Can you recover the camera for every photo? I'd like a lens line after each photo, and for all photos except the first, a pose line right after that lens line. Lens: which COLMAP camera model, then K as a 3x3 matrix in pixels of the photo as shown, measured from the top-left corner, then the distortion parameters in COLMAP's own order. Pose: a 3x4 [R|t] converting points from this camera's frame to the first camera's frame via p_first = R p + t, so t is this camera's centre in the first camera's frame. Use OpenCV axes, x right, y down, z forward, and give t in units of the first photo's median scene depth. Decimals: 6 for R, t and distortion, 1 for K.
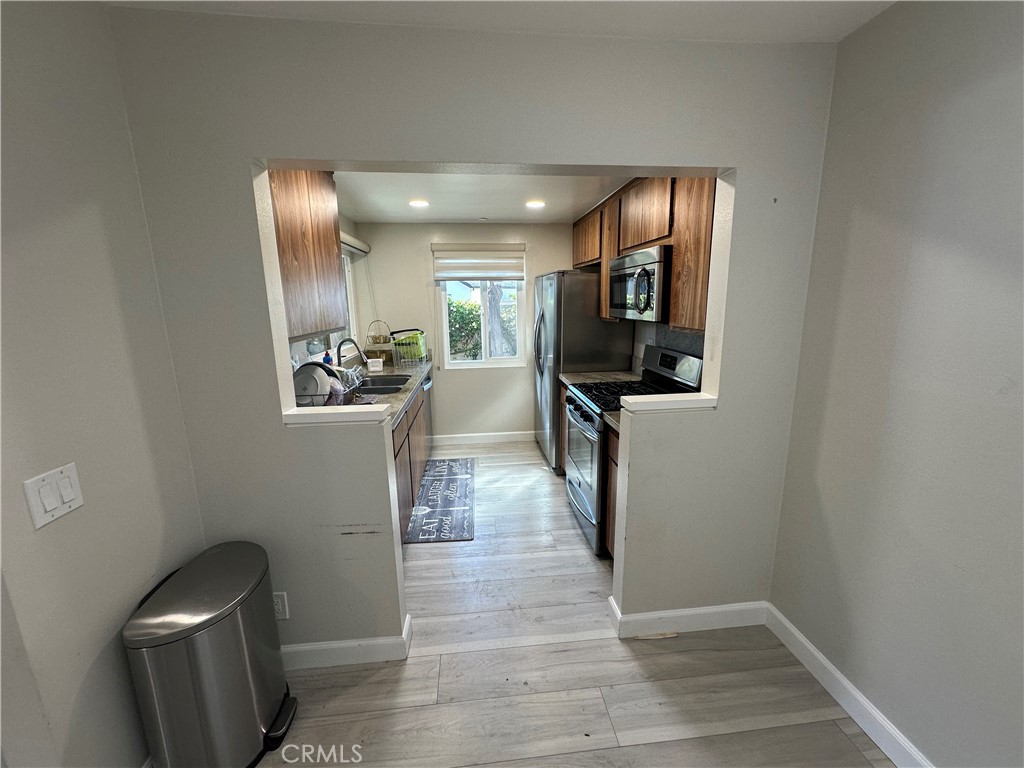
lens RADIAL K [[407.0, 0, 513.8], [0, 407.0, 385.5], [0, 0, 1]] dist [-0.001066, -0.000380]
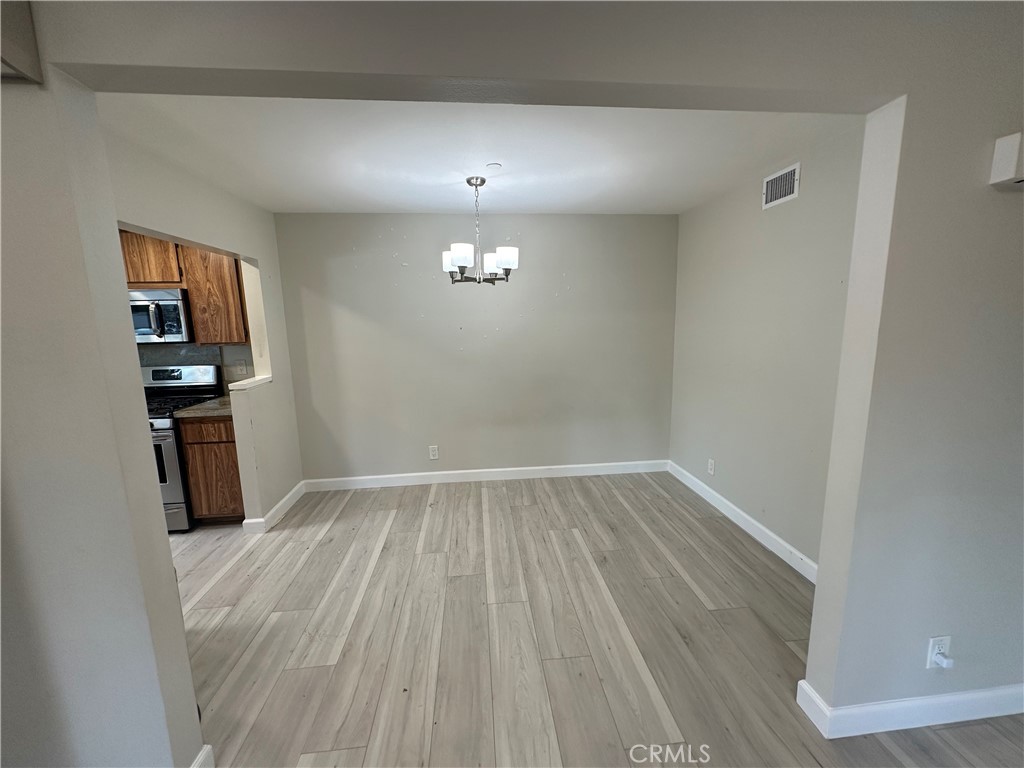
lens RADIAL K [[407.0, 0, 510.6], [0, 407.0, 384.0], [0, 0, 1]] dist [-0.001066, -0.000380]
pose [[0.016803, -0.152336, 0.988186, -1.314903], [0.224576, 0.963648, 0.144735, 0.042531], [-0.974312, 0.219490, 0.050403, -0.164416]]
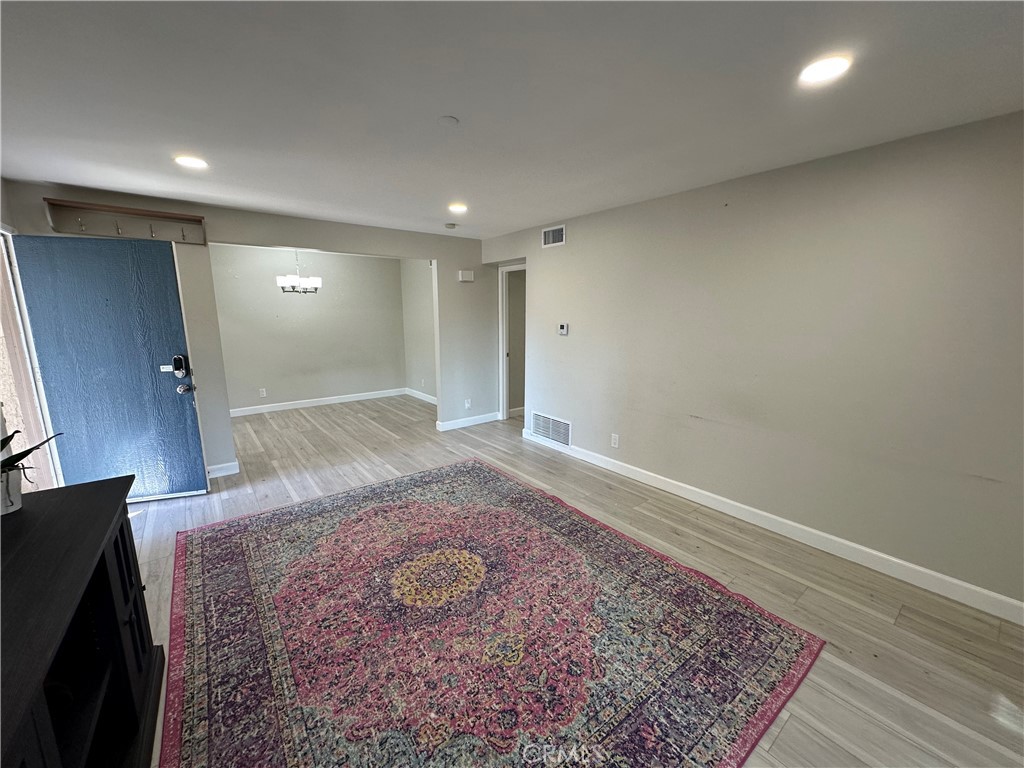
lens RADIAL K [[407.0, 0, 509.3], [0, 407.0, 384.0], [0, 0, 1]] dist [-0.001066, -0.000380]
pose [[-0.521820, -0.140770, 0.841361, -3.360605], [0.186447, 0.943624, 0.273516, -0.026991], [-0.832431, 0.299596, -0.466156, 0.282383]]
